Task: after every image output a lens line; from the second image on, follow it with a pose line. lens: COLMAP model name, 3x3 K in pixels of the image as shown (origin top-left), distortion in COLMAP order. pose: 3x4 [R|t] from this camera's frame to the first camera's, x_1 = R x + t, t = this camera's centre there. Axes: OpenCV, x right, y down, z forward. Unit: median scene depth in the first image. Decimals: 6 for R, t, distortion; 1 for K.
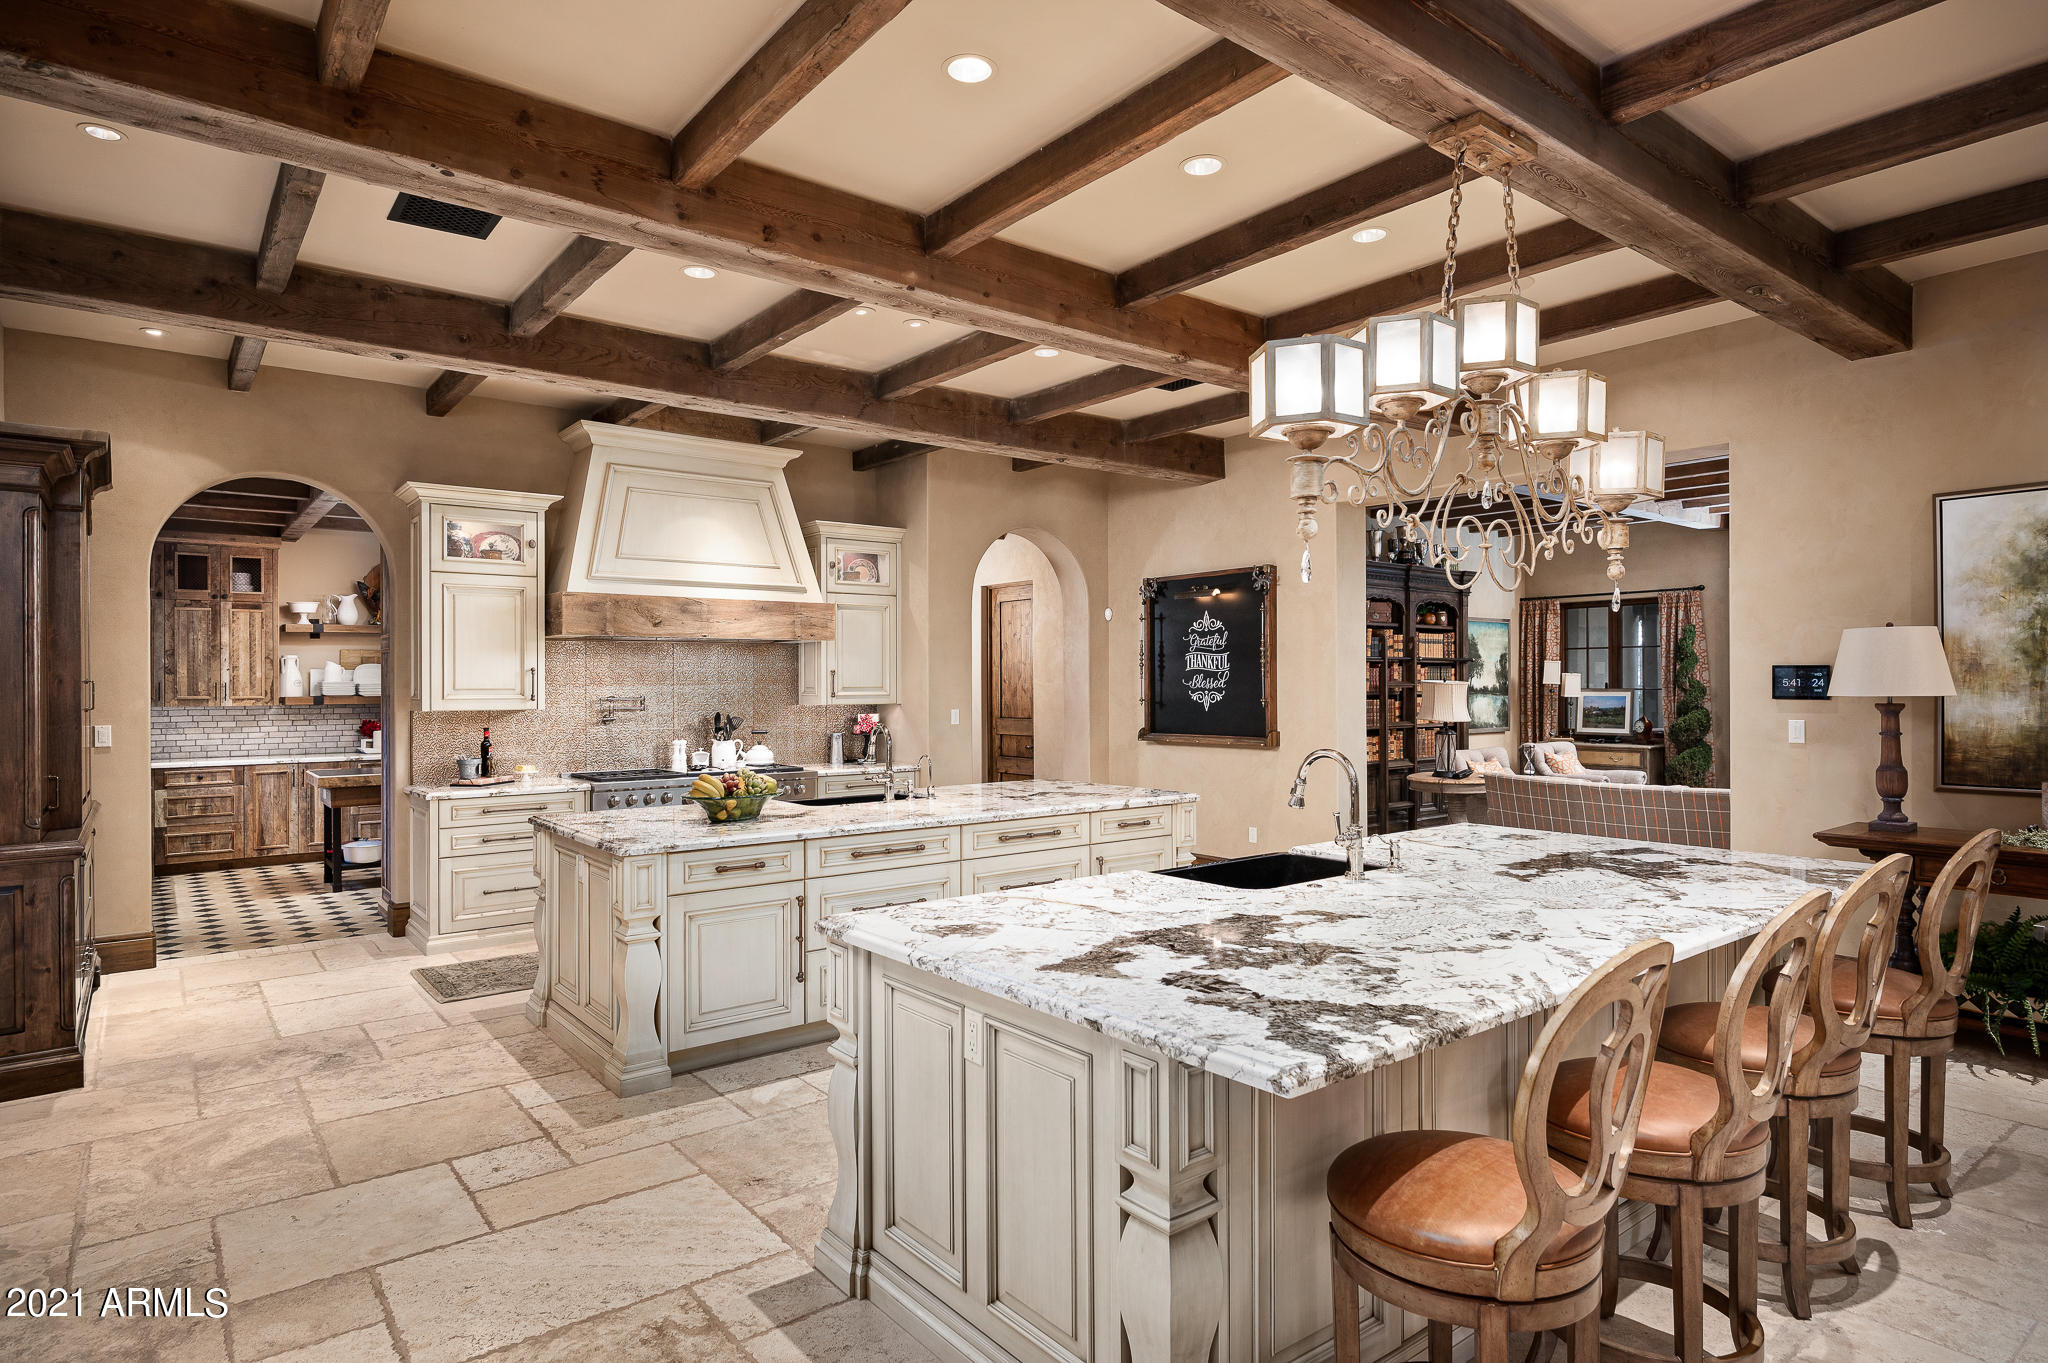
lens RADIAL K [[1123.0, 0, 1021.8], [0, 1123.0, 681.7], [0, 0, 1]] dist [-0.001667, -0.000186]
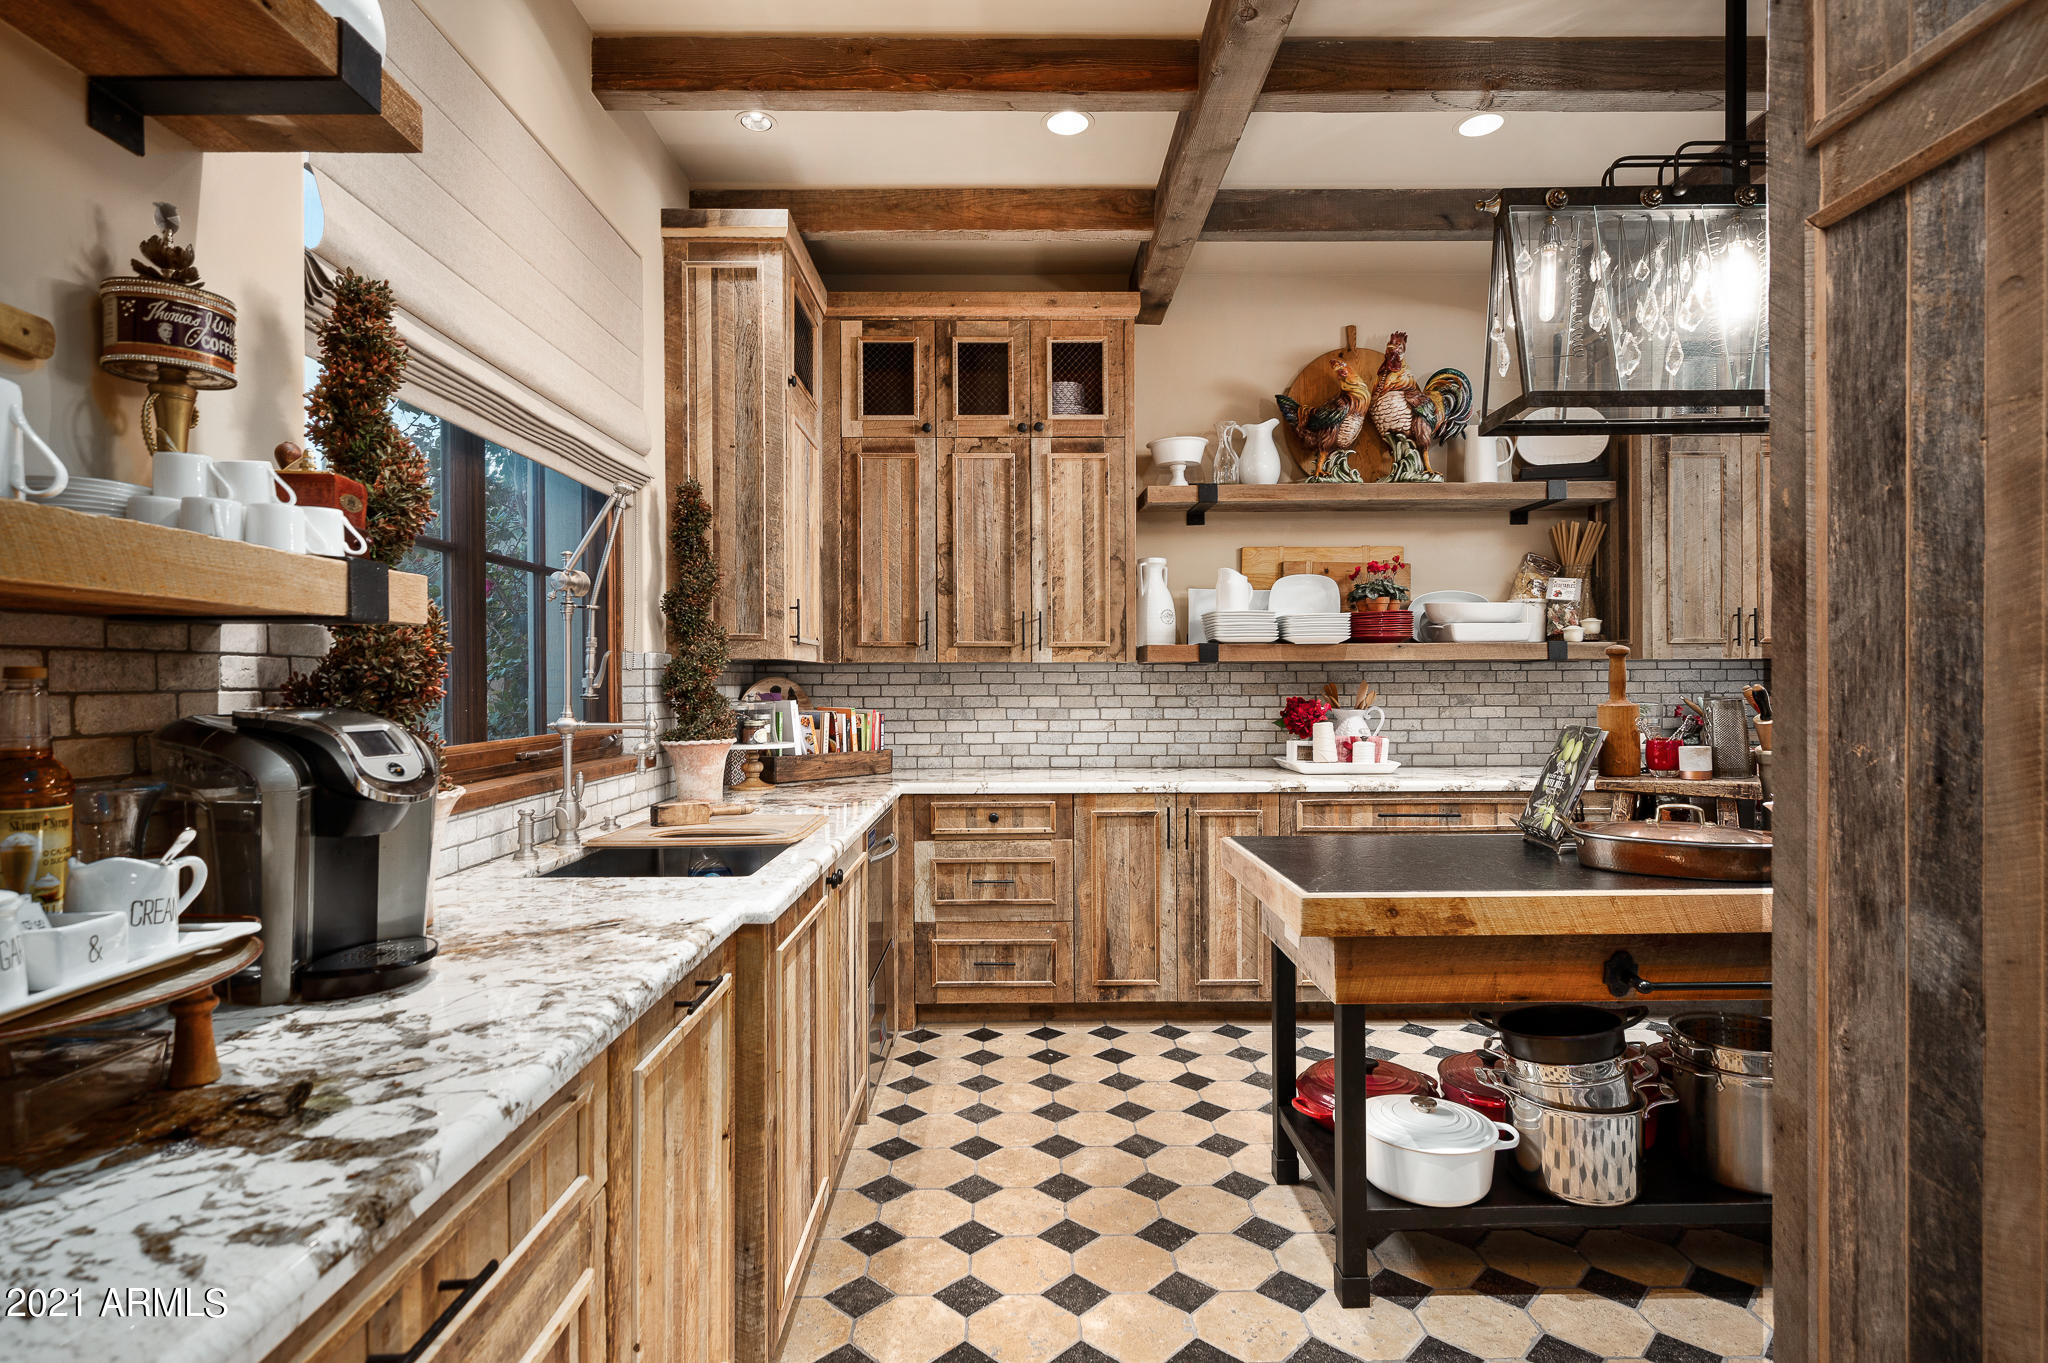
lens RADIAL K [[1020.6, 0, 1018.9], [0, 1020.6, 679.2], [0, 0, 1]] dist [0.001358, 0.000082]
pose [[0.791654, -0.000672, -0.610969, -0.453444], [0.001873, 0.999997, 0.001327, 0.027778], [0.610967, -0.002195, 0.791653, 0.652698]]
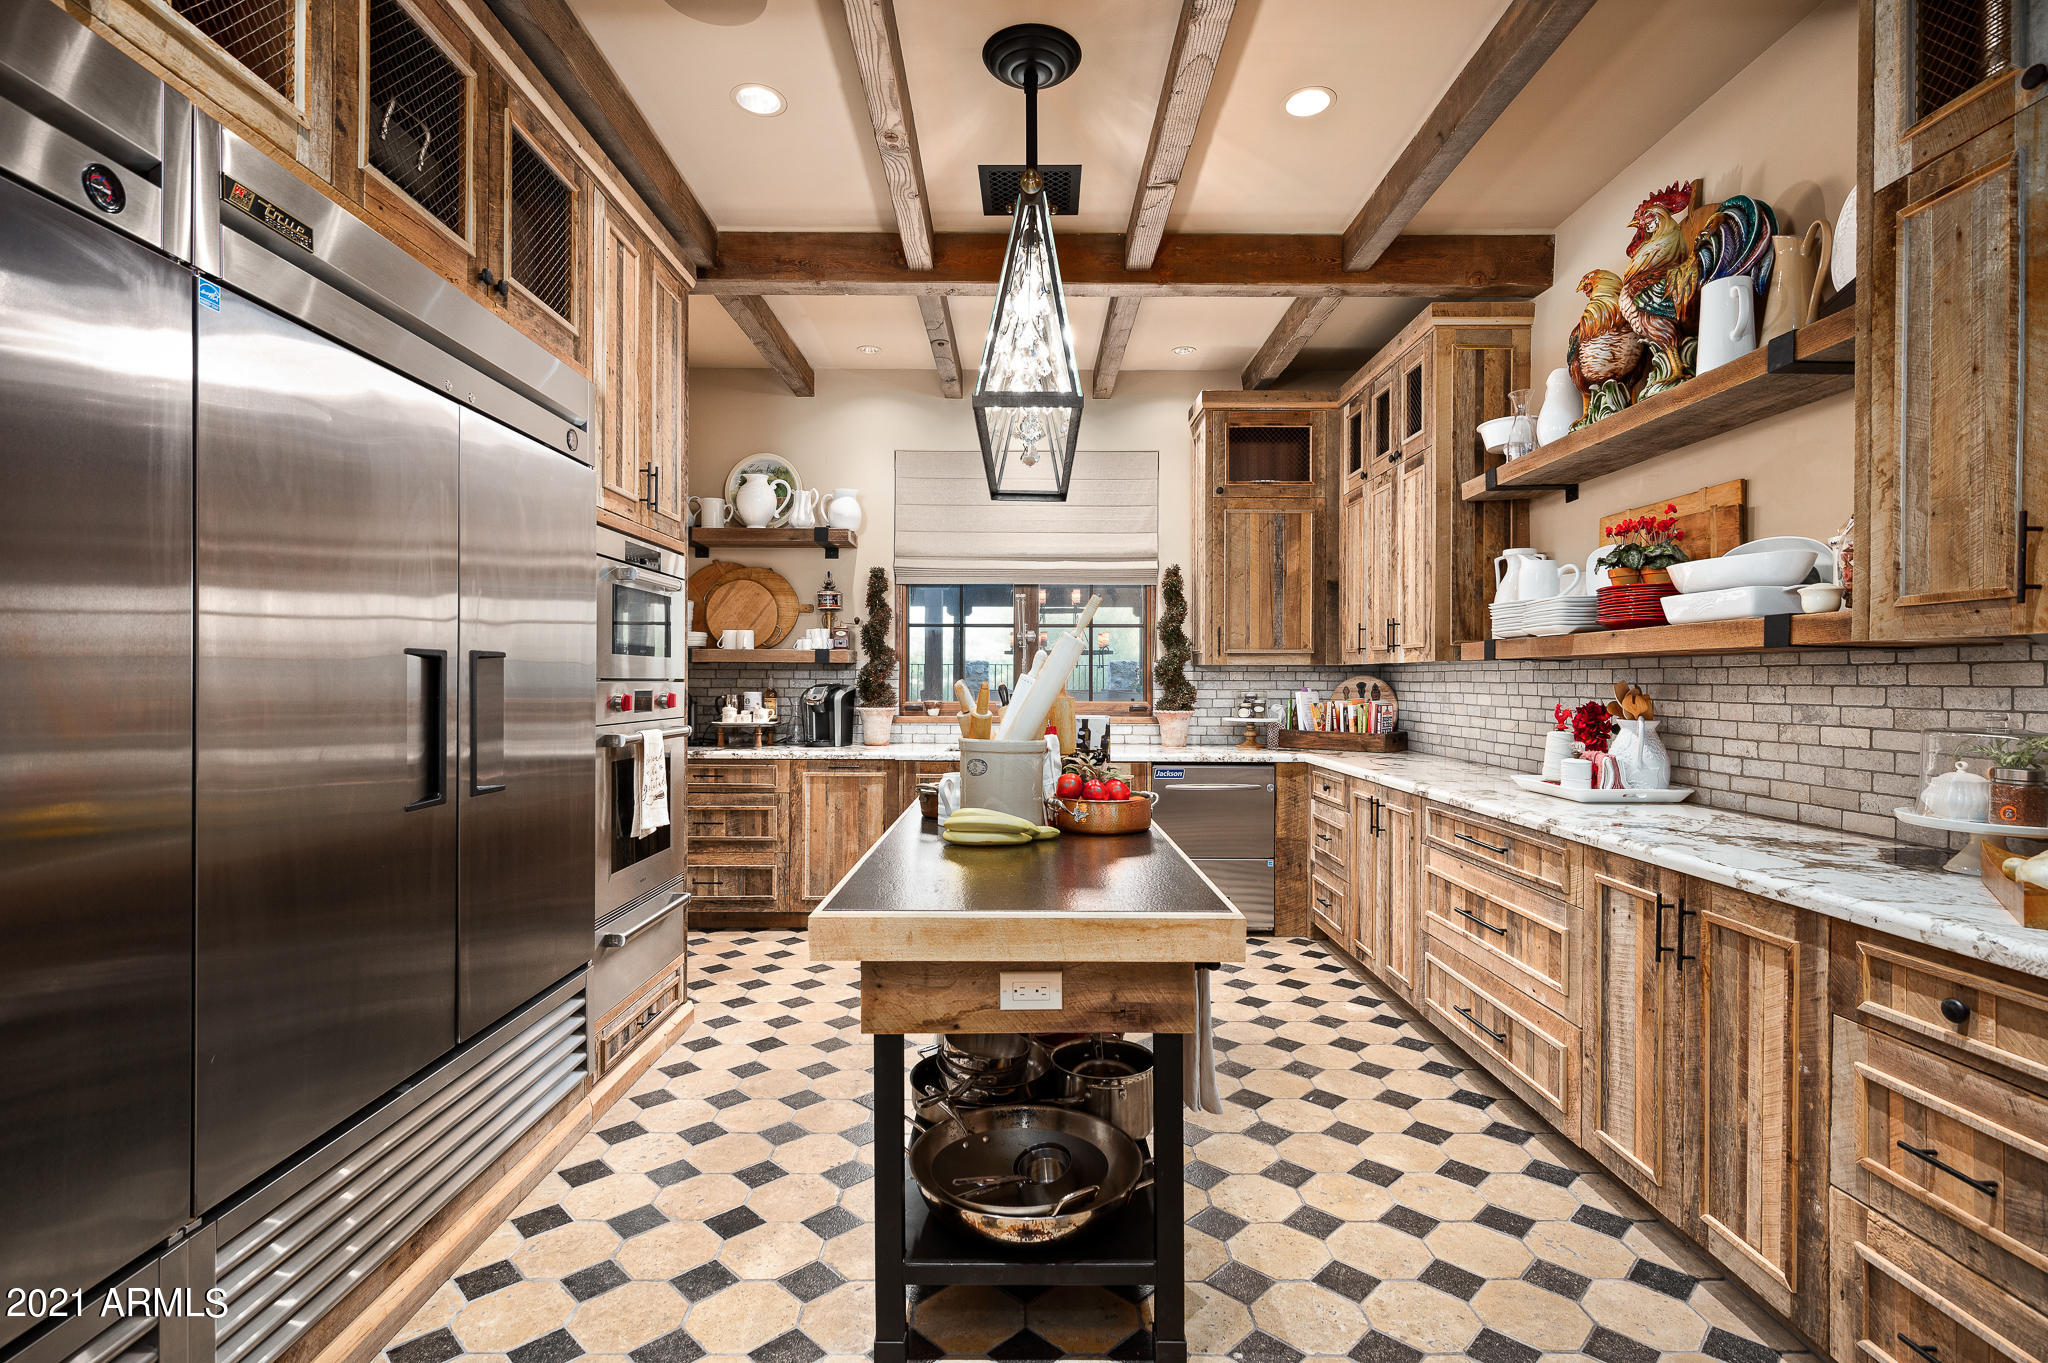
lens RADIAL K [[993.1, 0, 1022.7], [0, 993.1, 682.2], [0, 0, 1]] dist [0.001854, -0.000022]
pose [[-0.616027, 0.004899, -0.787709, -0.245236], [0.000243, 0.999982, 0.006029, 0.027769], [0.787725, 0.003523, -0.616017, 1.109512]]
